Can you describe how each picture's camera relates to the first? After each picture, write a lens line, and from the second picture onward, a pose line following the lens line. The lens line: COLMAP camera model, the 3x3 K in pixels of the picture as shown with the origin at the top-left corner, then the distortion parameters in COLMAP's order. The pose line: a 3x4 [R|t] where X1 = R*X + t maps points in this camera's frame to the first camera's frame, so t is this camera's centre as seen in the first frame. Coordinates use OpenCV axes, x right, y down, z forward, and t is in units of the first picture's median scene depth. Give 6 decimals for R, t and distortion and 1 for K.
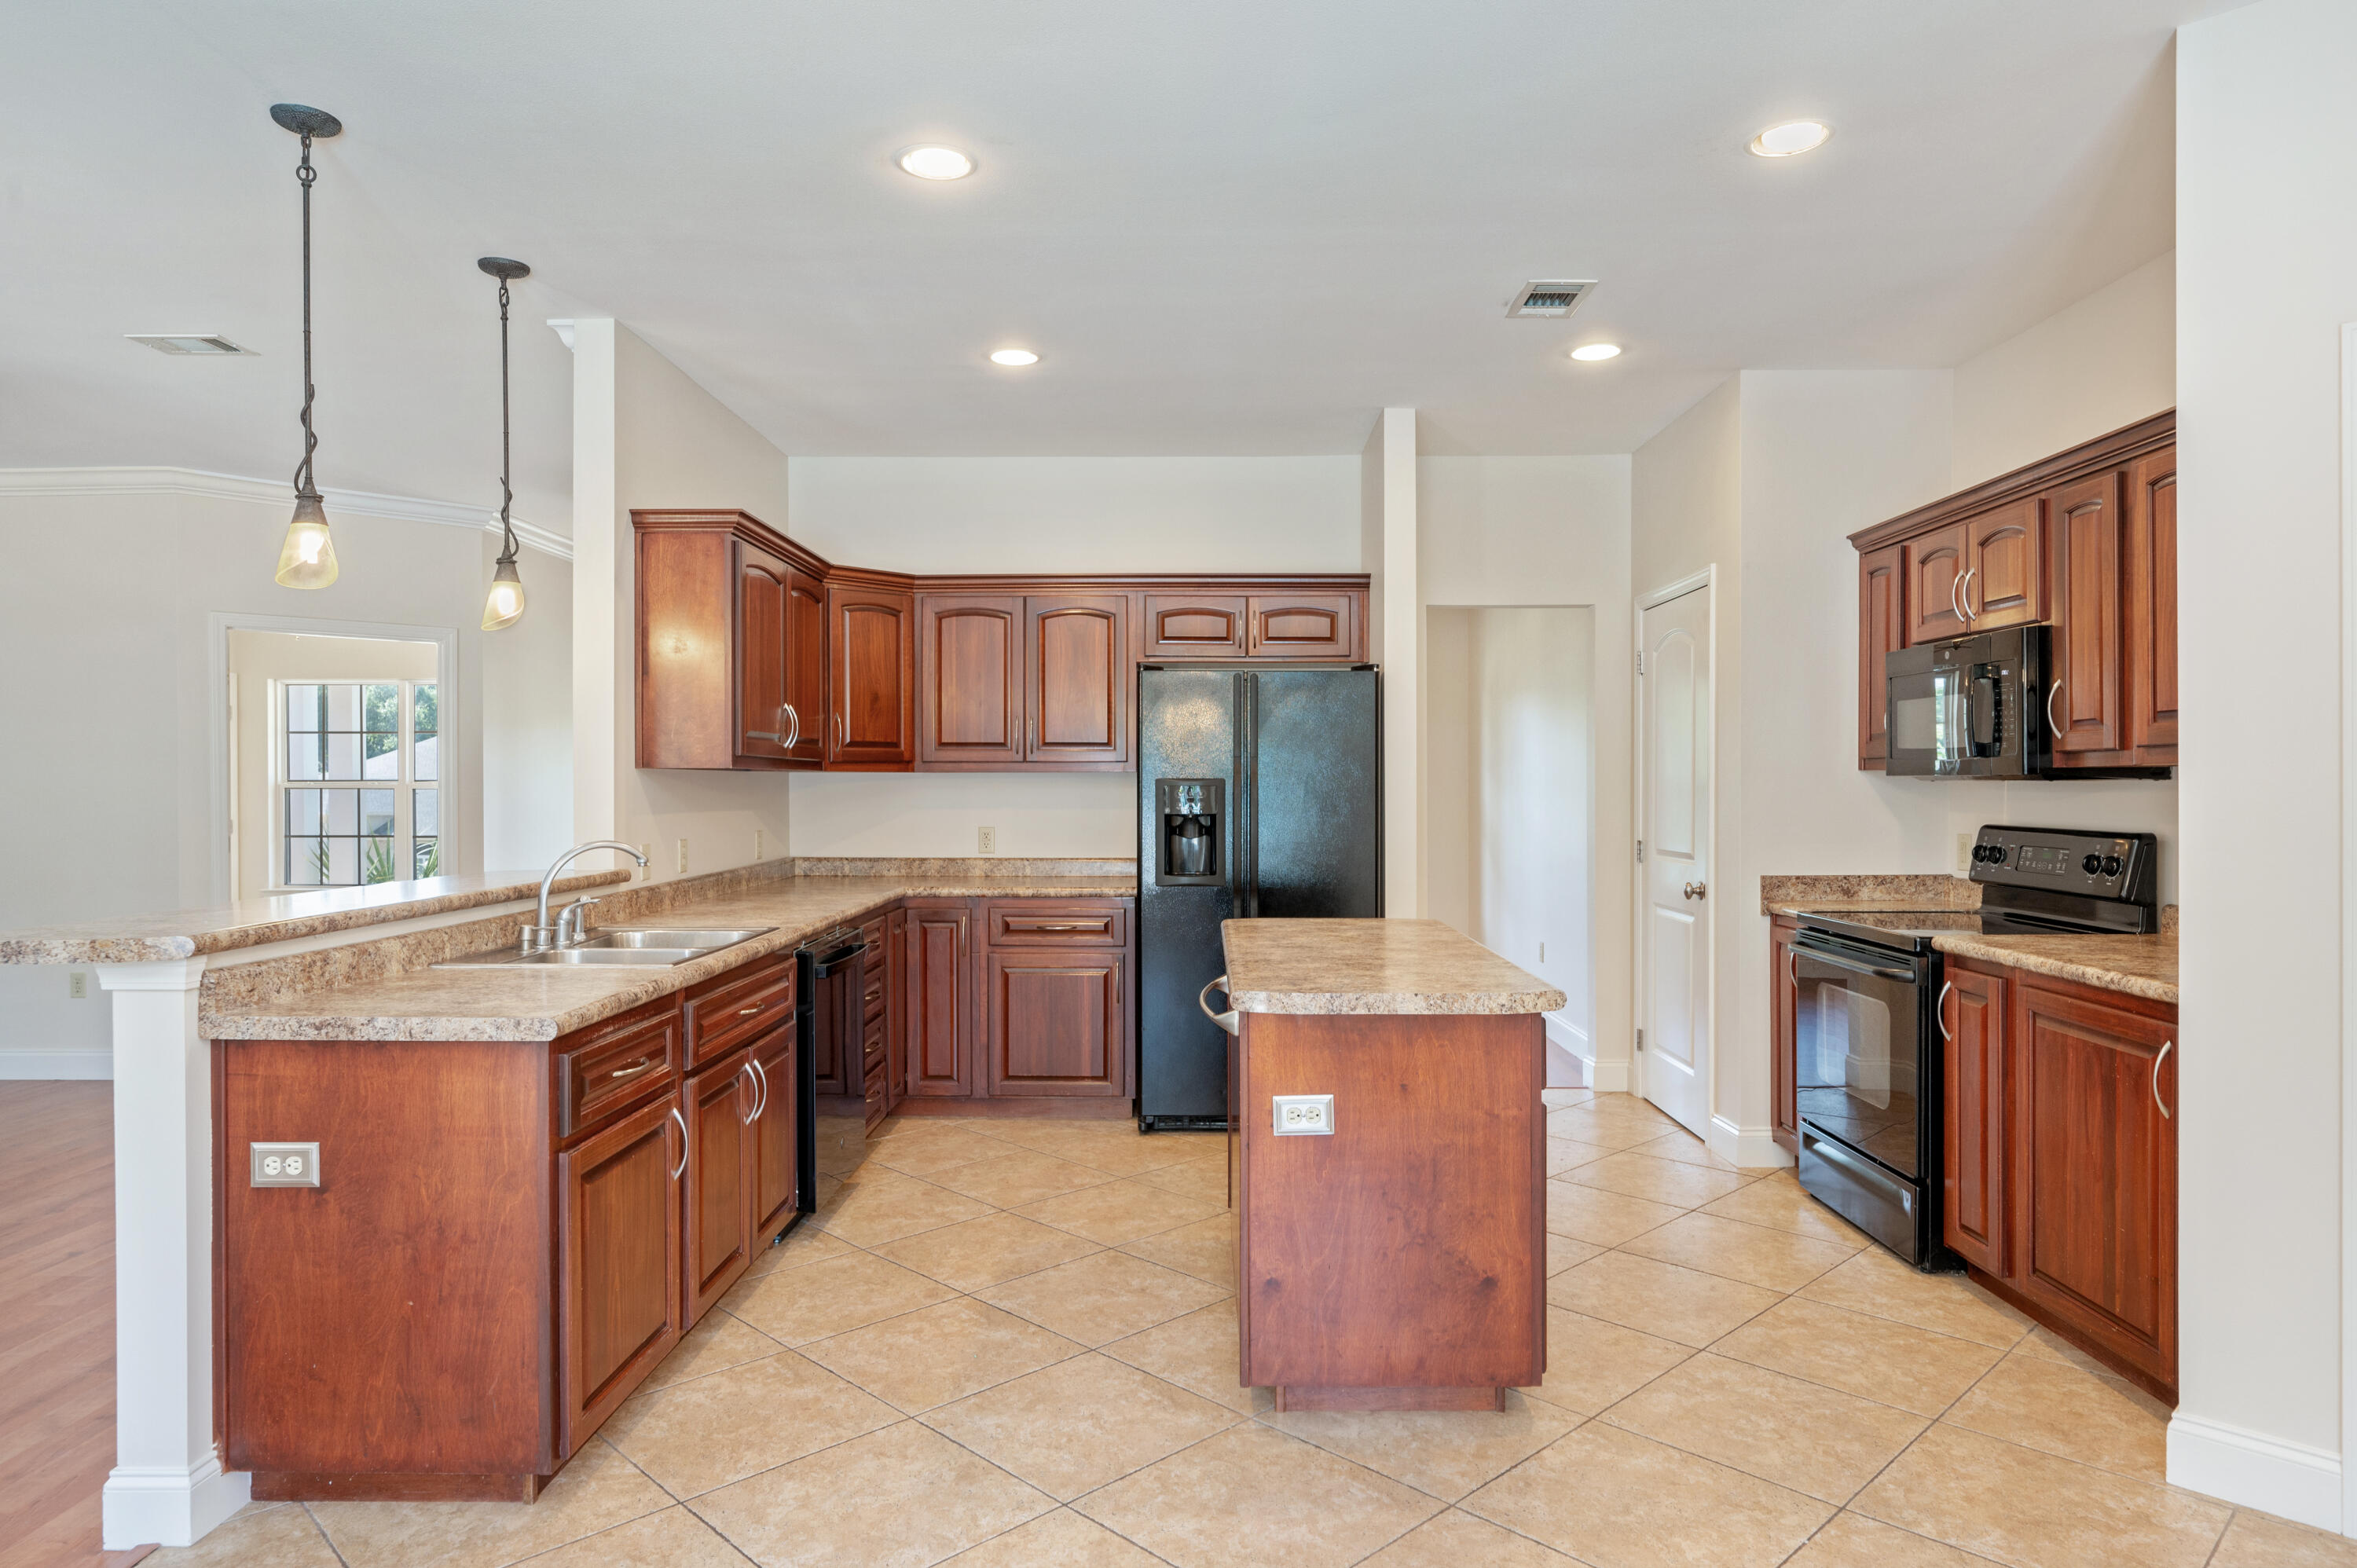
lens RADIAL K [[1425.1, 0, 1178.5], [0, 1425.1, 784.0], [0, 0, 1]] dist [-0.000978, -0.000326]
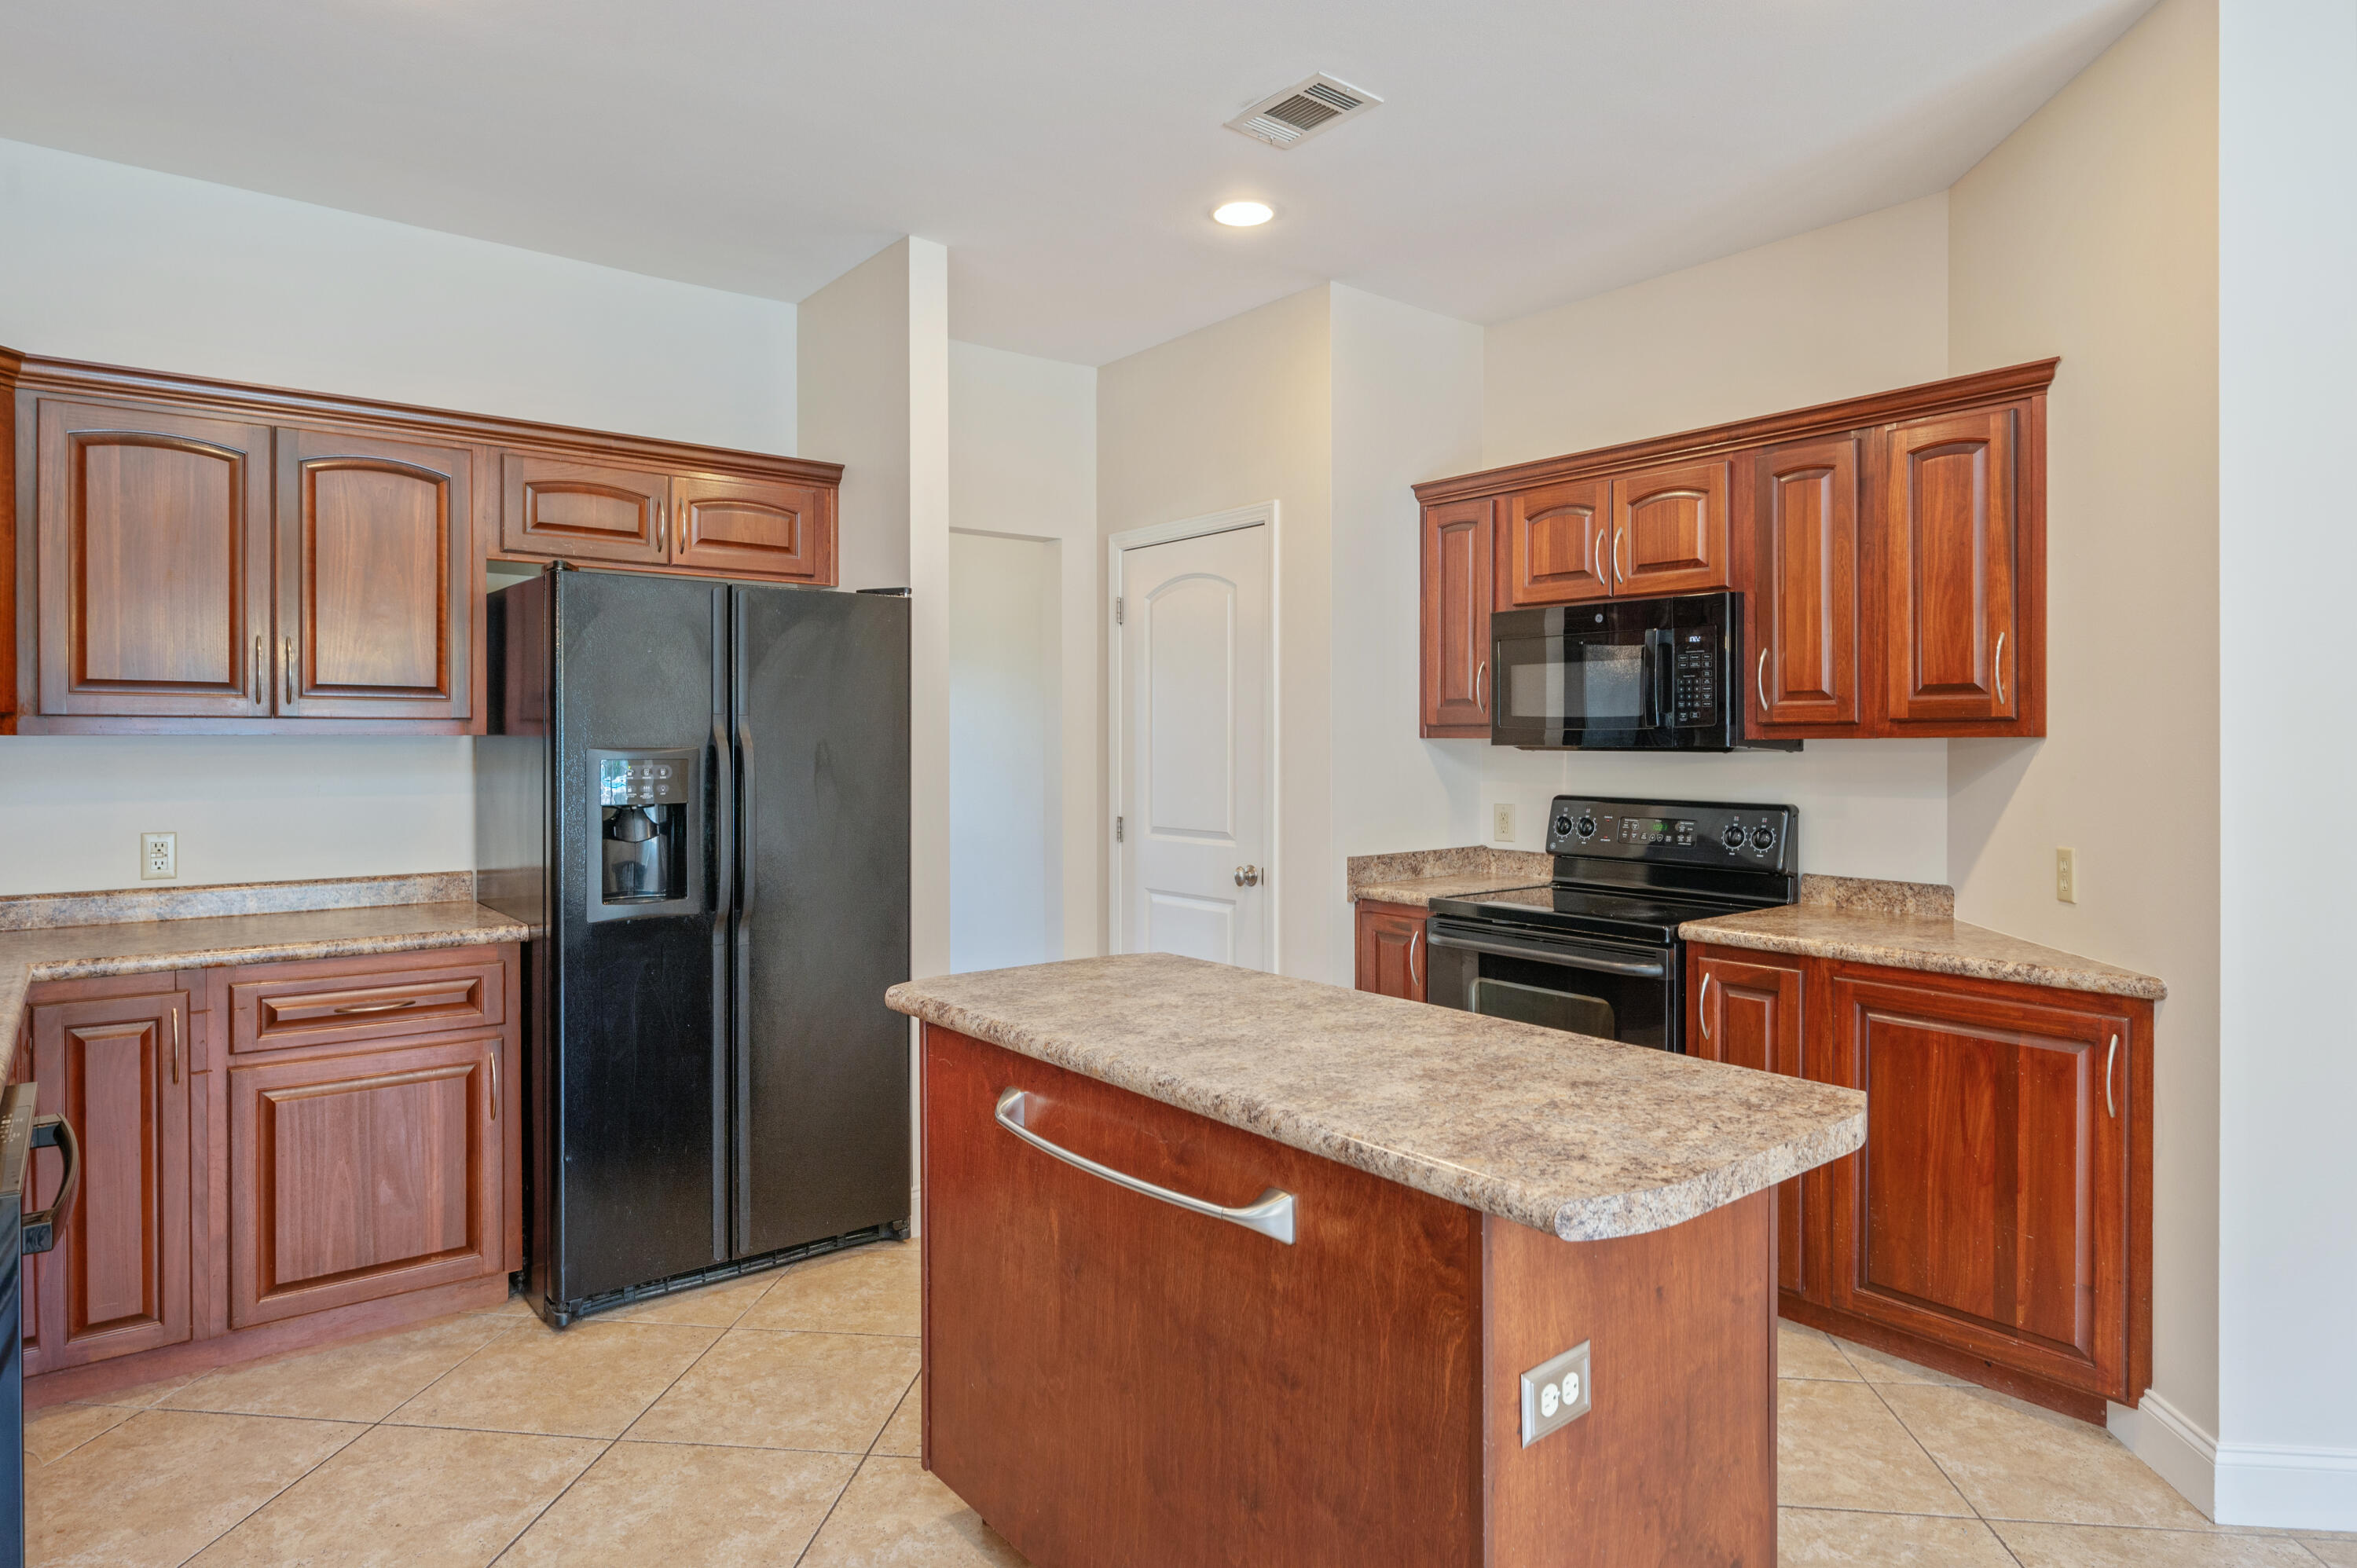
lens RADIAL K [[1352.2, 0, 1186.8], [0, 1352.2, 747.1], [0, 0, 1]] dist [0.000059, -0.000582]
pose [[0.767462, -0.002068, 0.641091, -0.219135], [-0.001465, 0.999987, 0.004979, -0.008518], [-0.641093, -0.004760, 0.767448, 0.443175]]
